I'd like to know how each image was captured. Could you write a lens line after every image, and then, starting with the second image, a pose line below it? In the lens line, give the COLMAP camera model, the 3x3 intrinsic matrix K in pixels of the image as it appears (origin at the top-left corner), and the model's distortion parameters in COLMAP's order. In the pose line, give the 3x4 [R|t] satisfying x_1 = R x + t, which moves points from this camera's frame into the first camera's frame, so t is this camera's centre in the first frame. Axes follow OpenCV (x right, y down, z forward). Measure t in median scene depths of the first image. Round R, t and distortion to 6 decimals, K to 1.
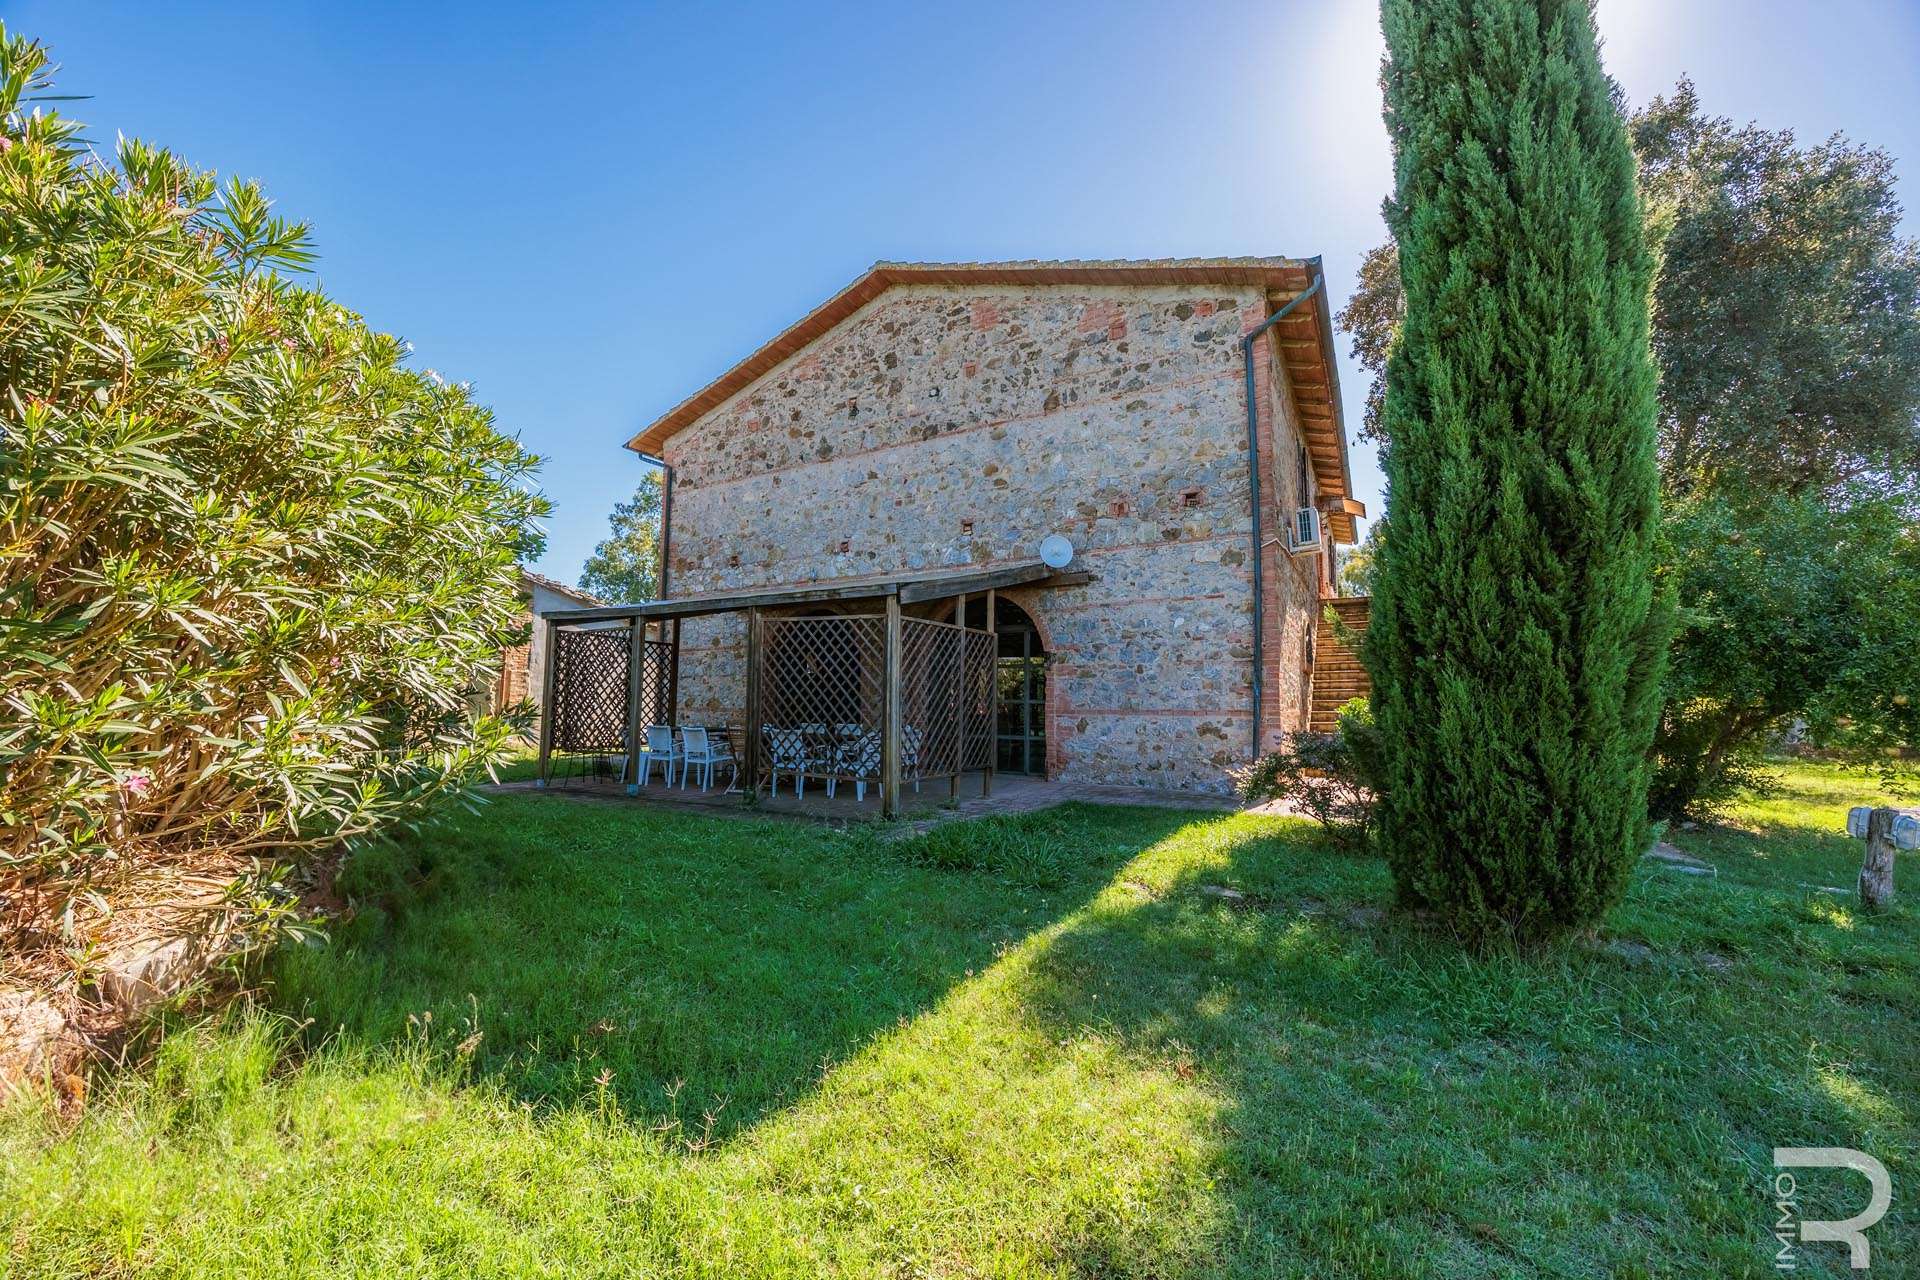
lens RADIAL K [[732.9, 0, 952.8], [0, 732.9, 641.0], [0, 0, 1]] dist [-0.003912, 0.000080]
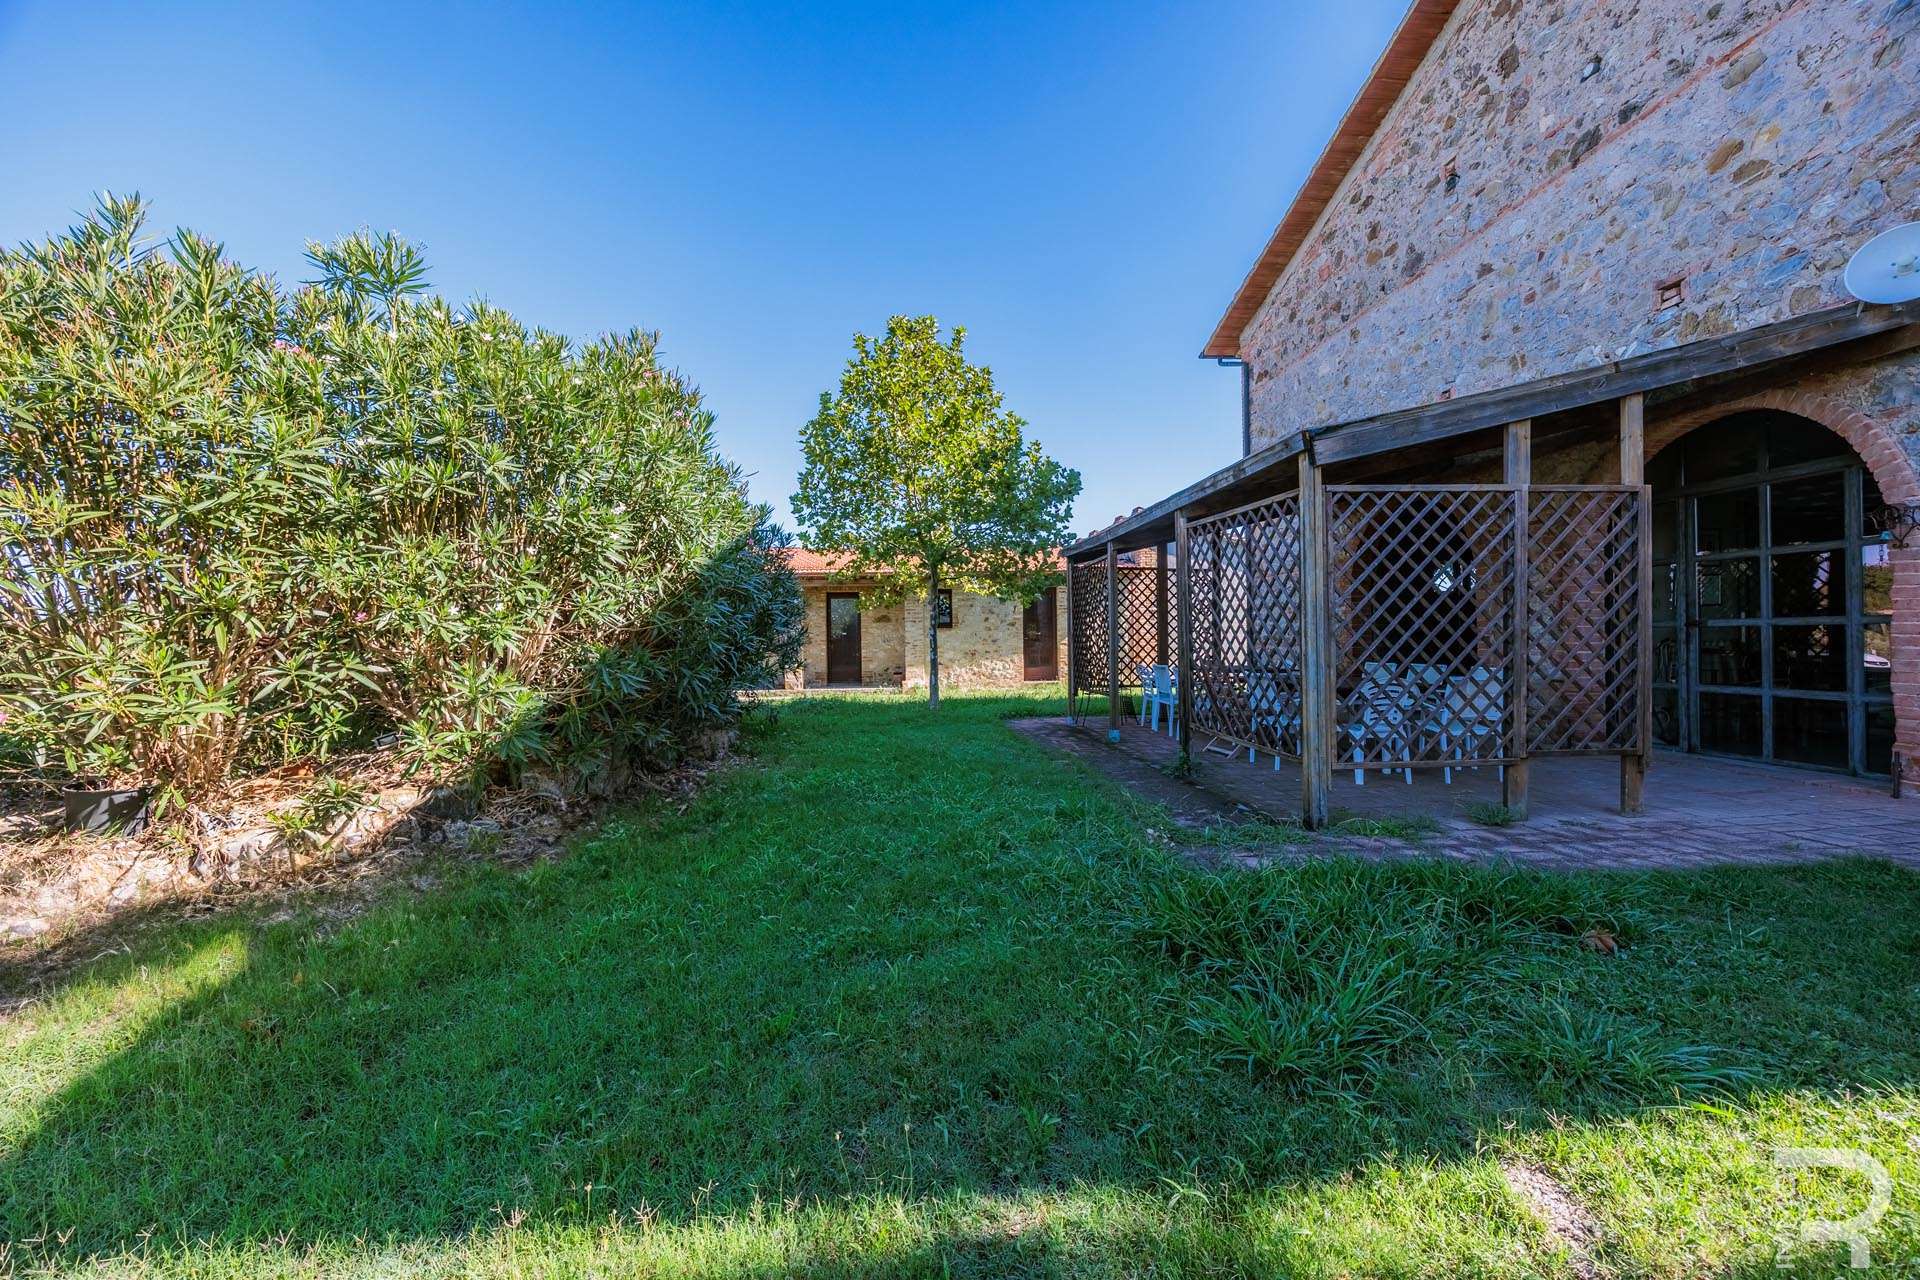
lens RADIAL K [[732.9, 0, 947.3], [0, 732.9, 639.2], [0, 0, 1]] dist [-0.003912, 0.000080]
pose [[0.566210, -0.017921, -0.824066, 0.146542], [0.089475, 0.995192, 0.039835, 0.022851], [0.819391, -0.096288, 0.565091, 0.254851]]
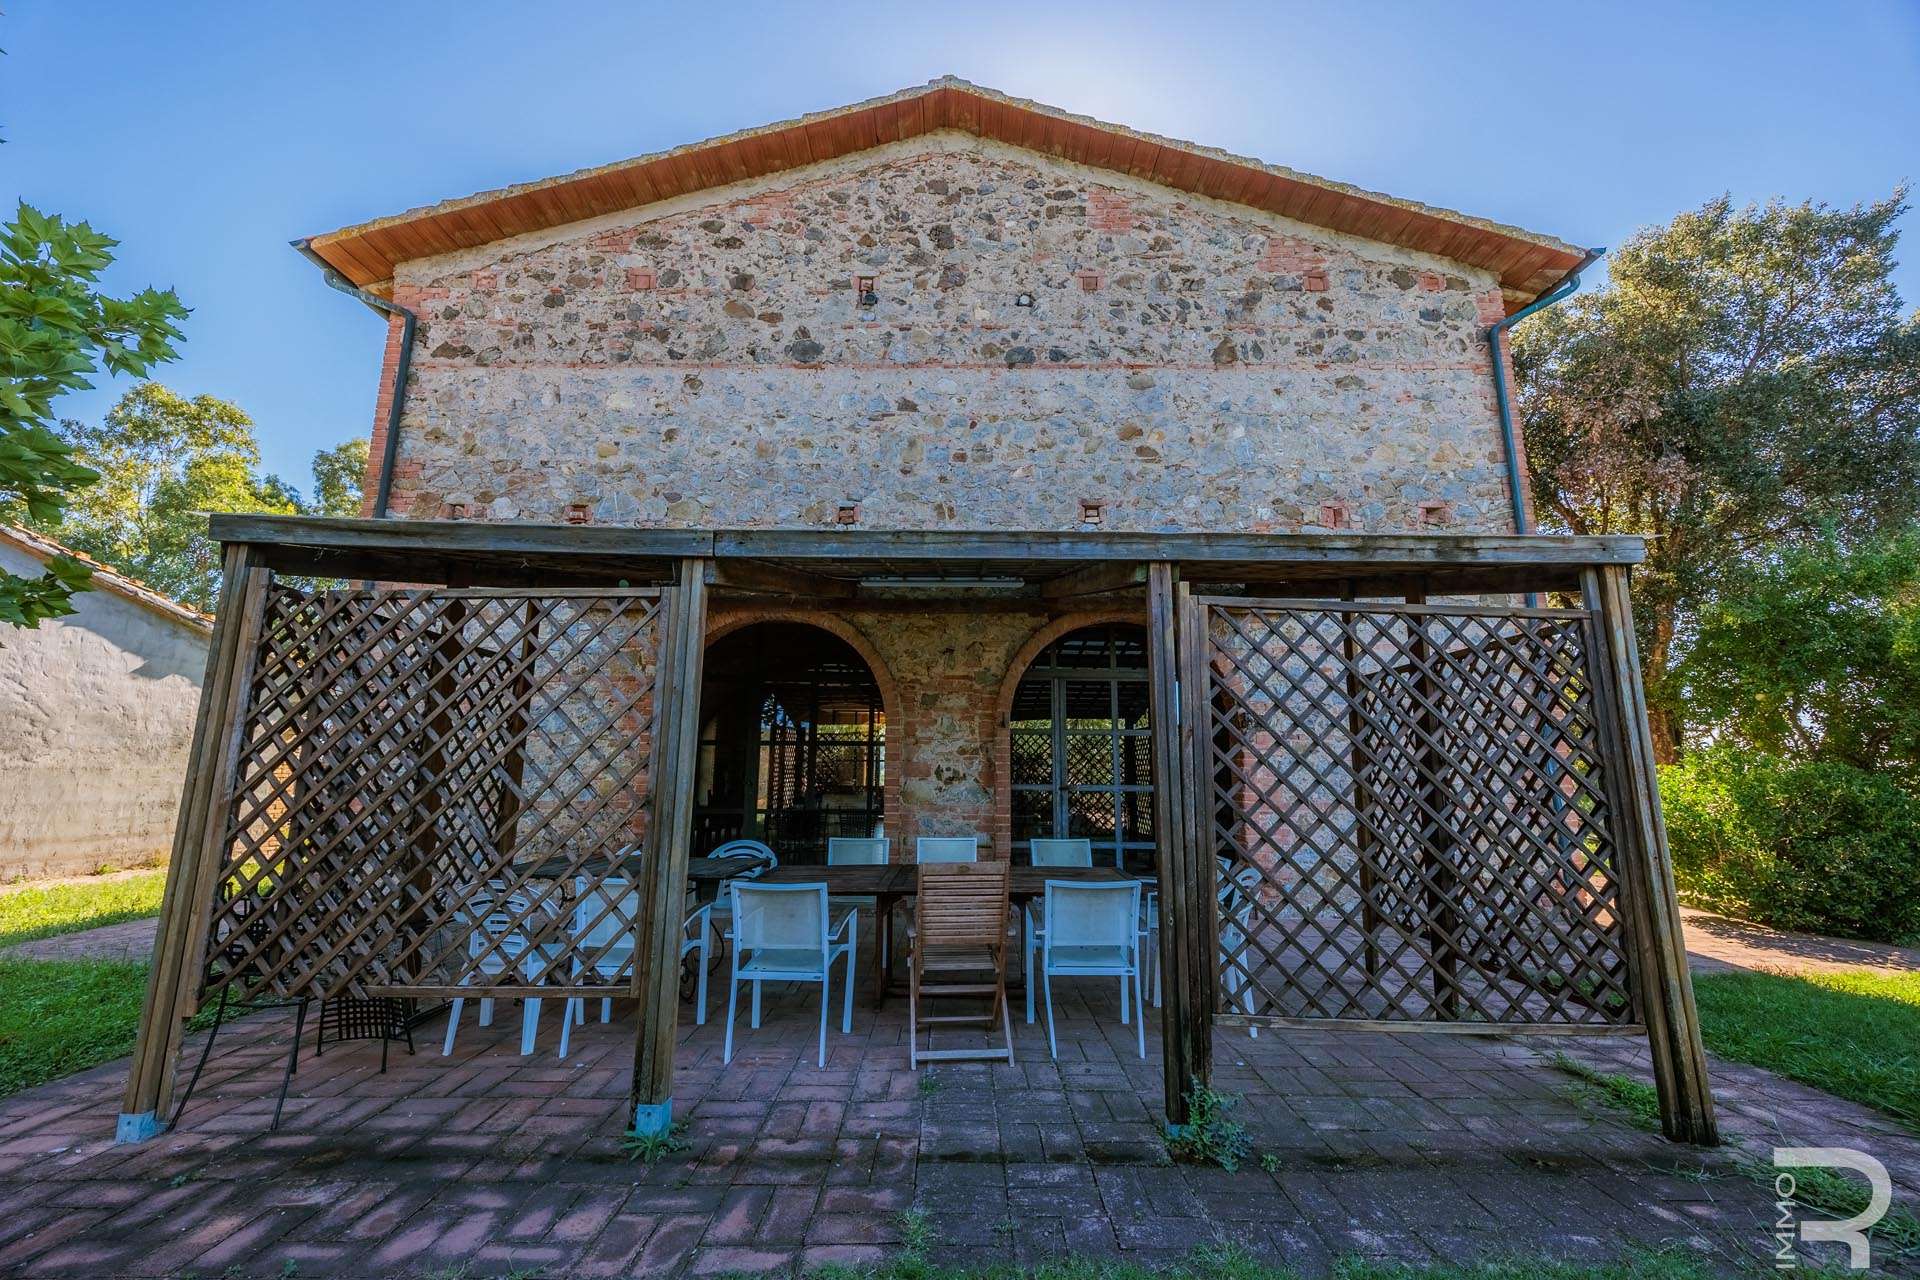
lens RADIAL K [[732.9, 0, 959.8], [0, 732.9, 635.5], [0, 0, 1]] dist [-0.003912, 0.000080]
pose [[0.861973, 0.087055, 0.499424, -0.374319], [-0.043063, 0.994158, -0.098968, 0.019421], [-0.505123, 0.063801, 0.860686, 0.499945]]
